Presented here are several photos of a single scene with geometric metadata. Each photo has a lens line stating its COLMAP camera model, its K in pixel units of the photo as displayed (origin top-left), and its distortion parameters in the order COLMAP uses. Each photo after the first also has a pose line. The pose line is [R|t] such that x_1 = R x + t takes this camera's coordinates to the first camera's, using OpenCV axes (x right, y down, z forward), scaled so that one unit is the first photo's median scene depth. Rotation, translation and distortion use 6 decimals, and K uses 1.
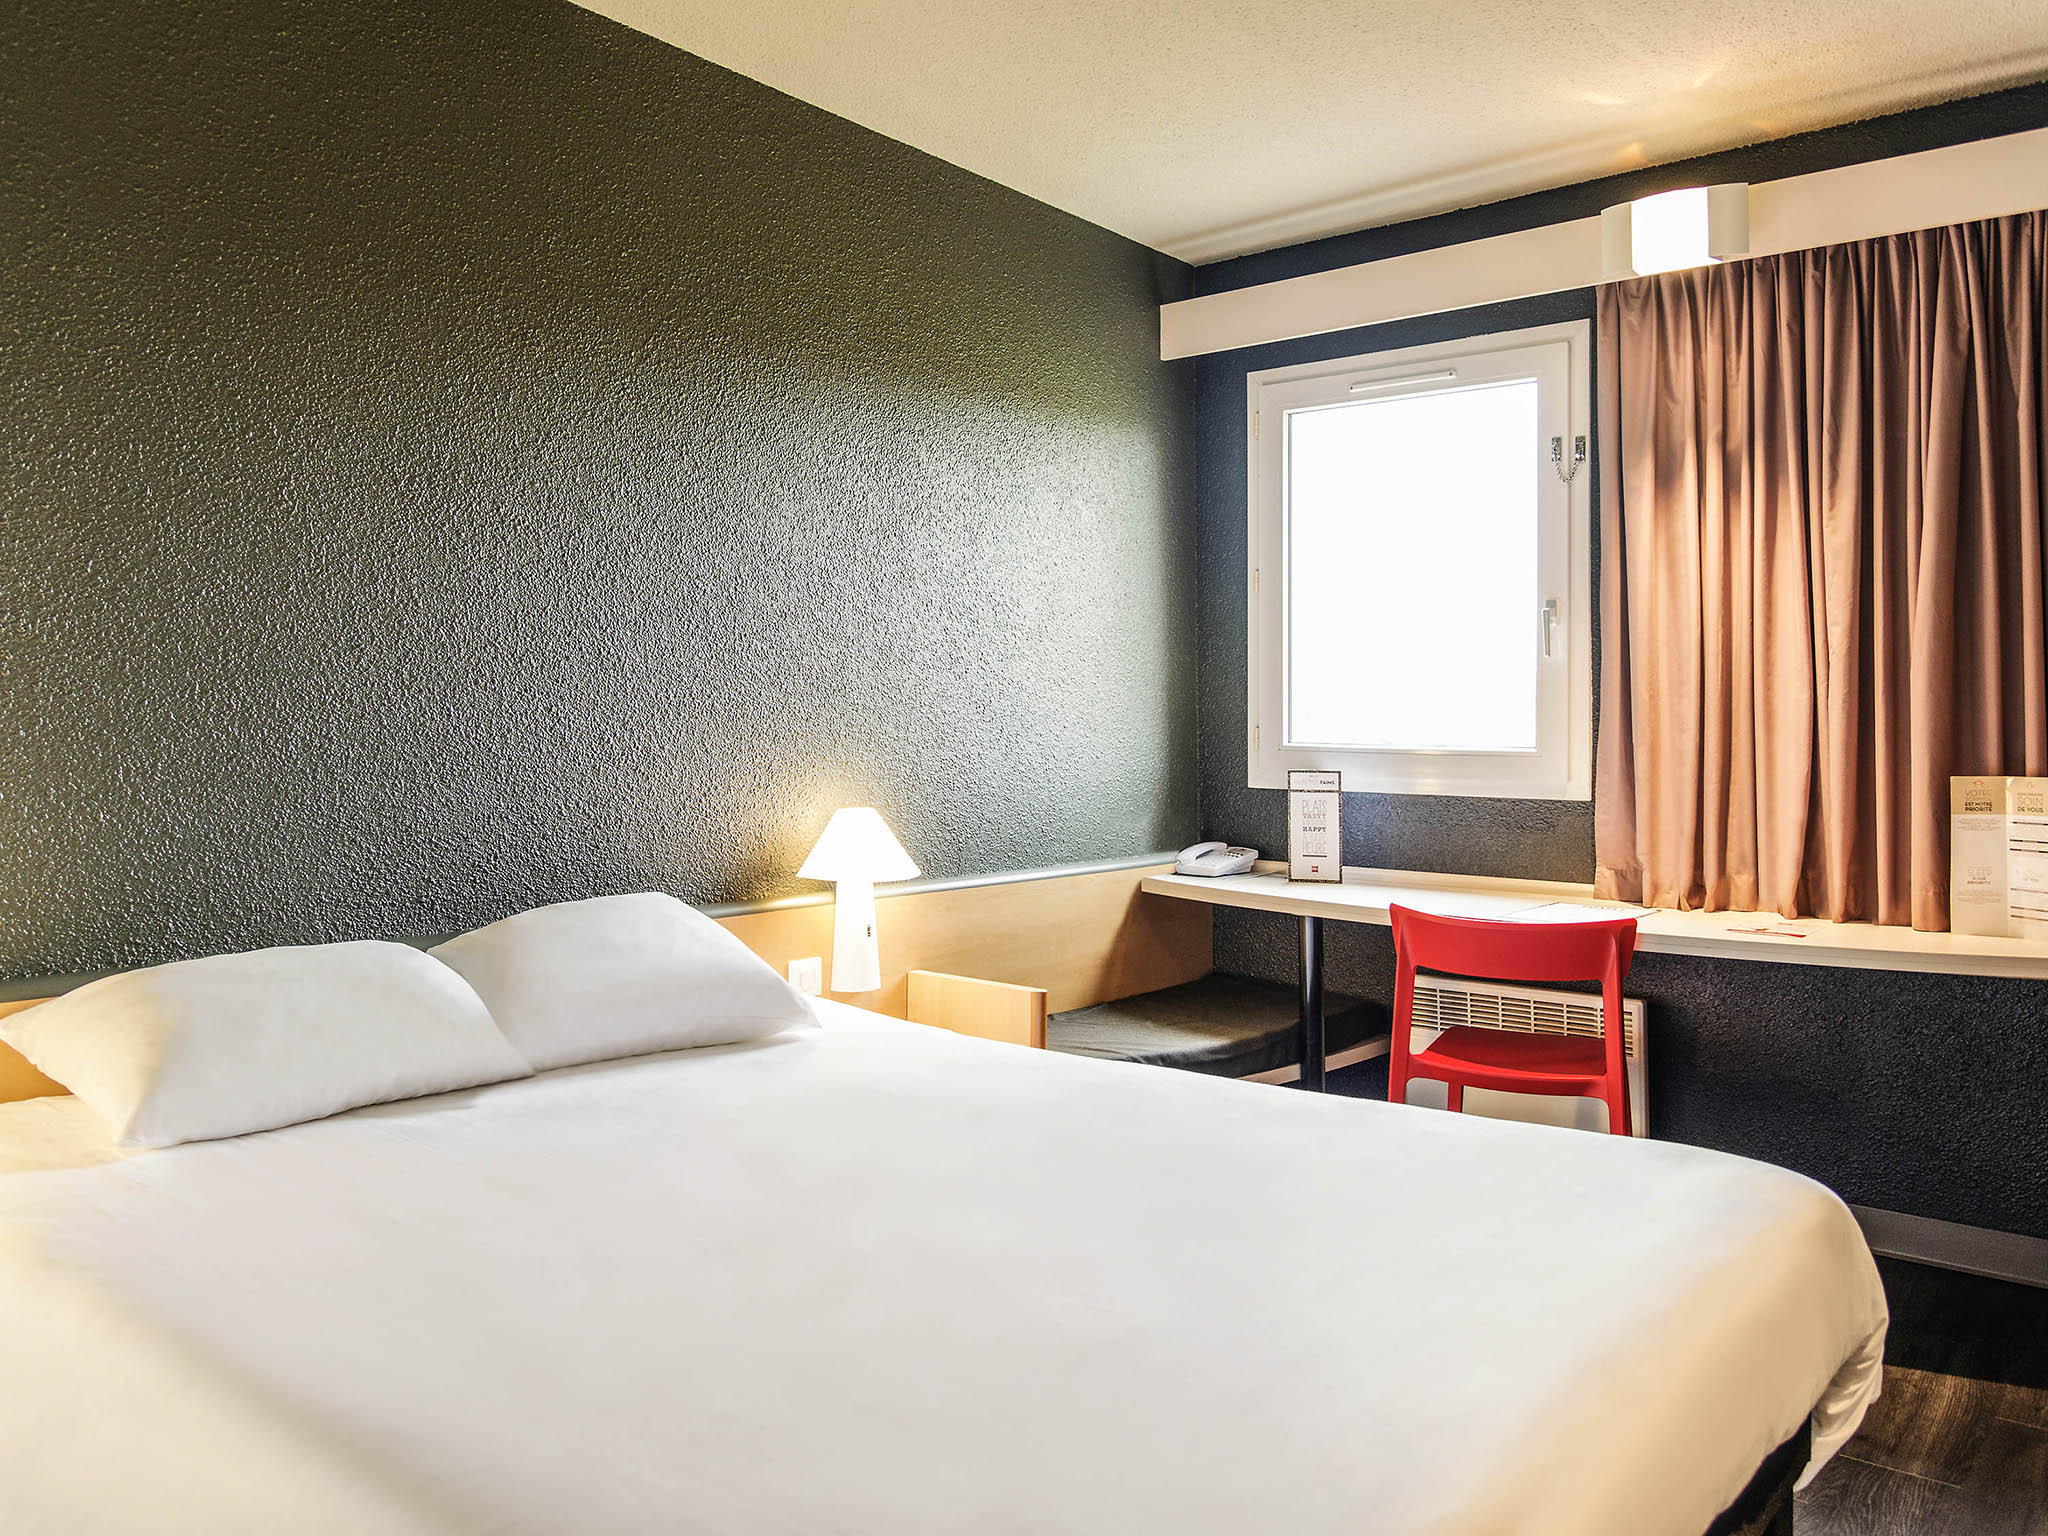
lens RADIAL K [[1639.6, 0, 1012.8], [0, 1639.6, 760.9], [0, 0, 1]] dist [0.016422, 0.001620]
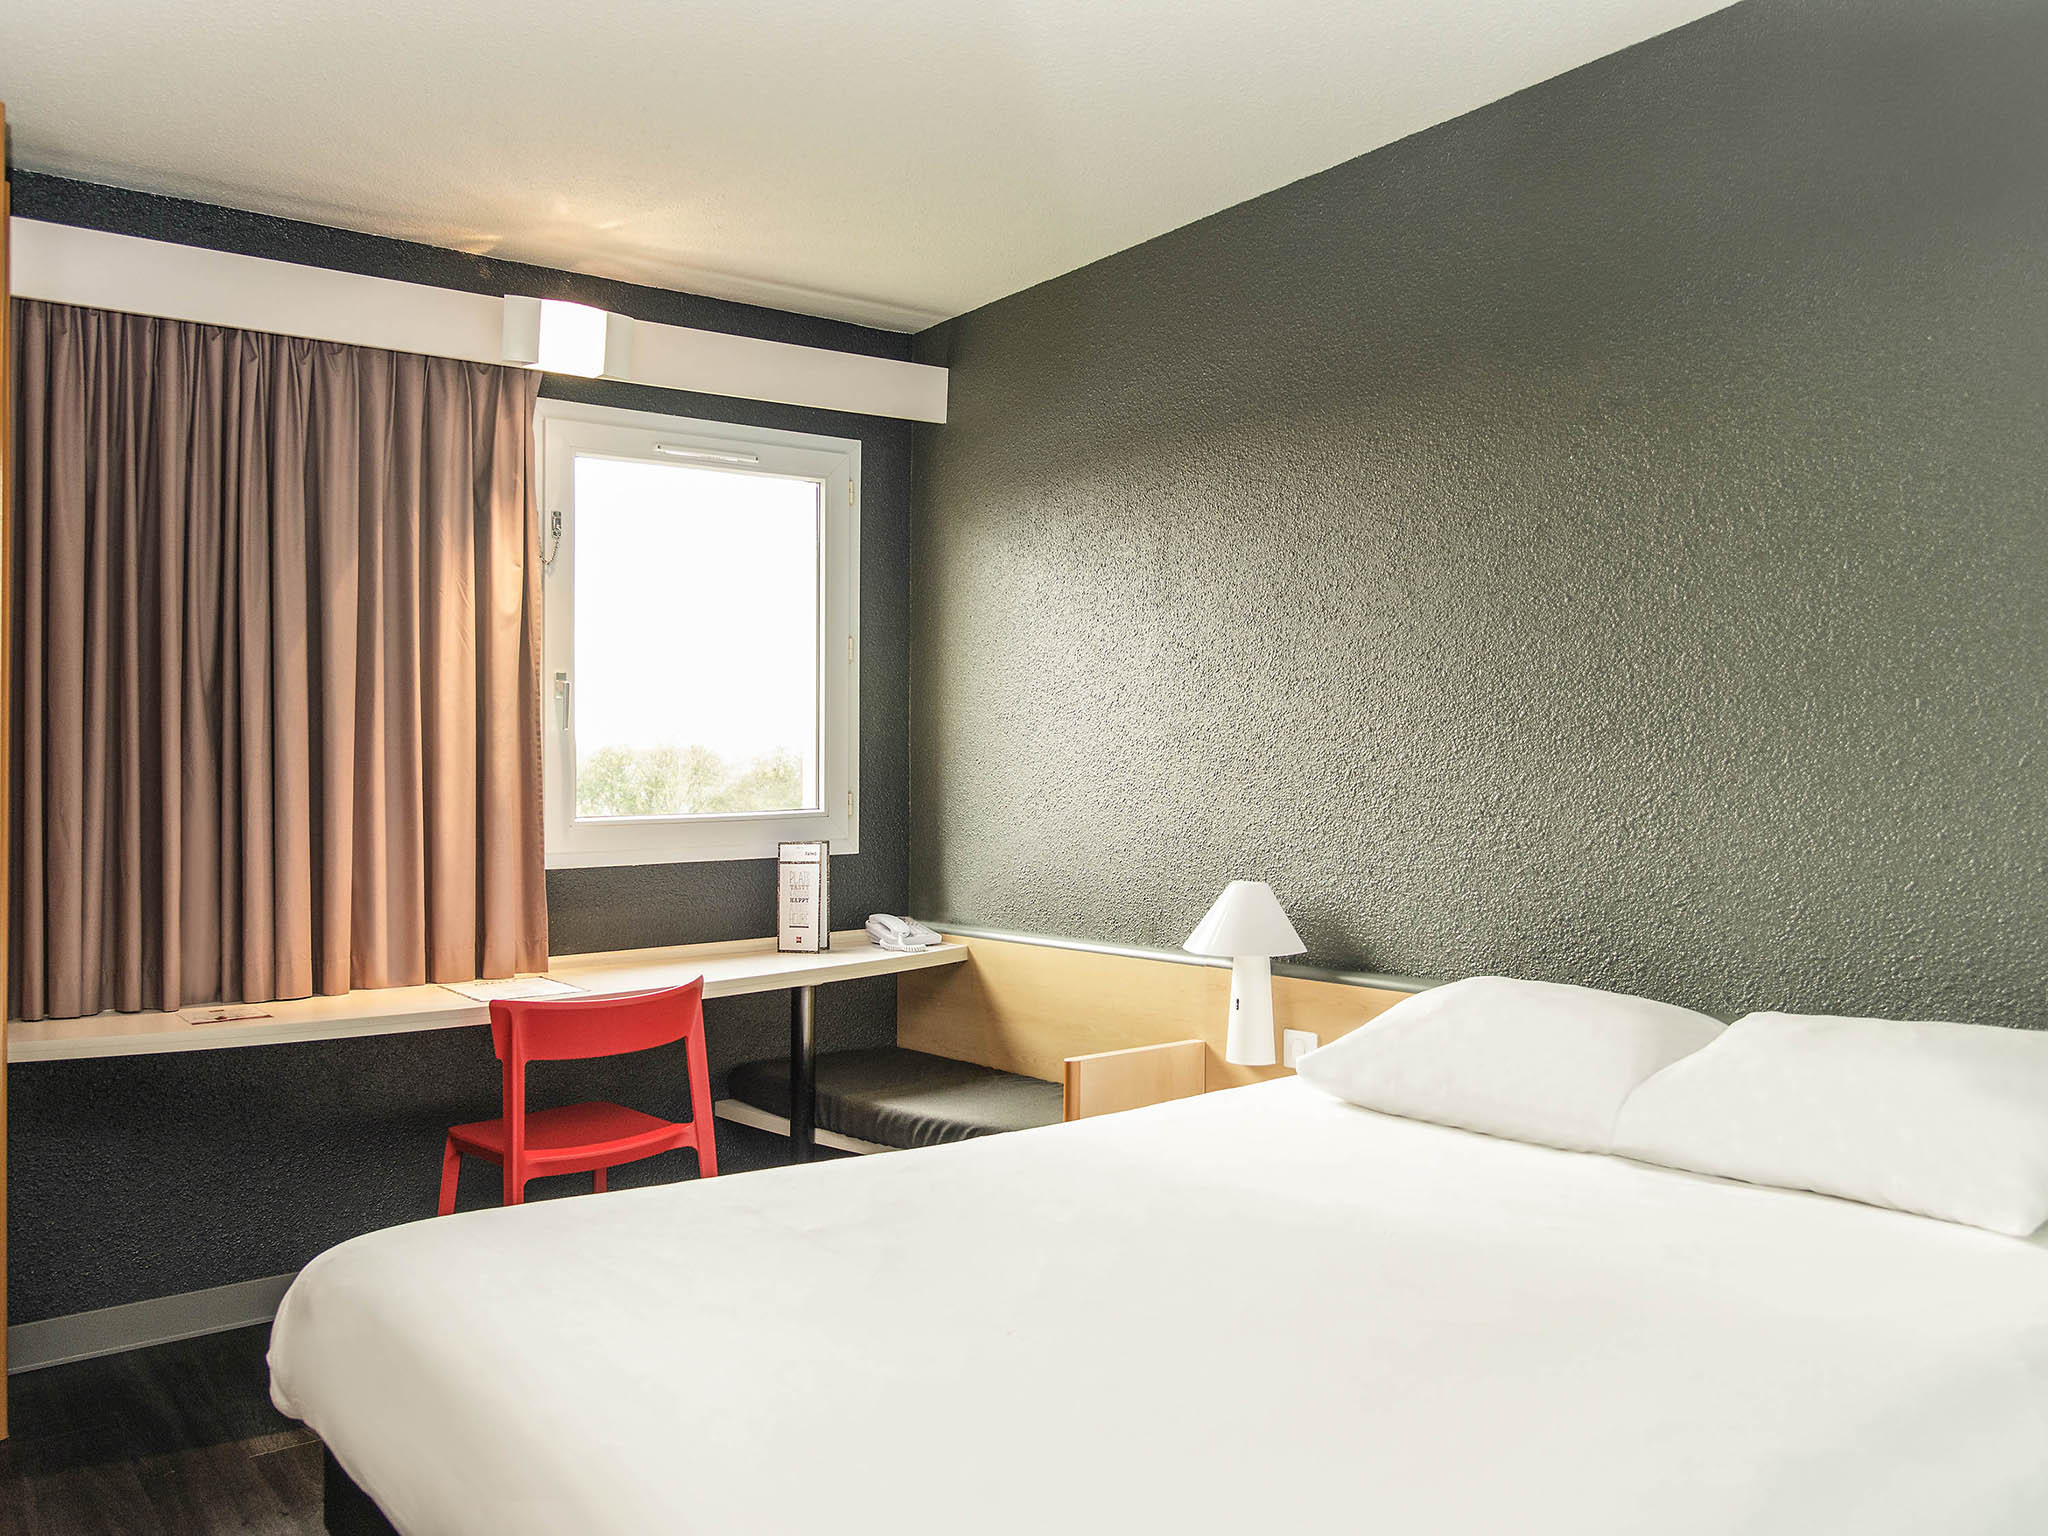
lens RADIAL K [[1639.6, 0, 1016.1], [0, 1639.6, 771.5], [0, 0, 1]] dist [0.016422, 0.001620]
pose [[0.184714, 0.002813, 0.982788, -0.771295], [0.043645, 0.998986, -0.011062, -0.019662], [-0.981823, 0.044937, 0.184404, 0.679625]]
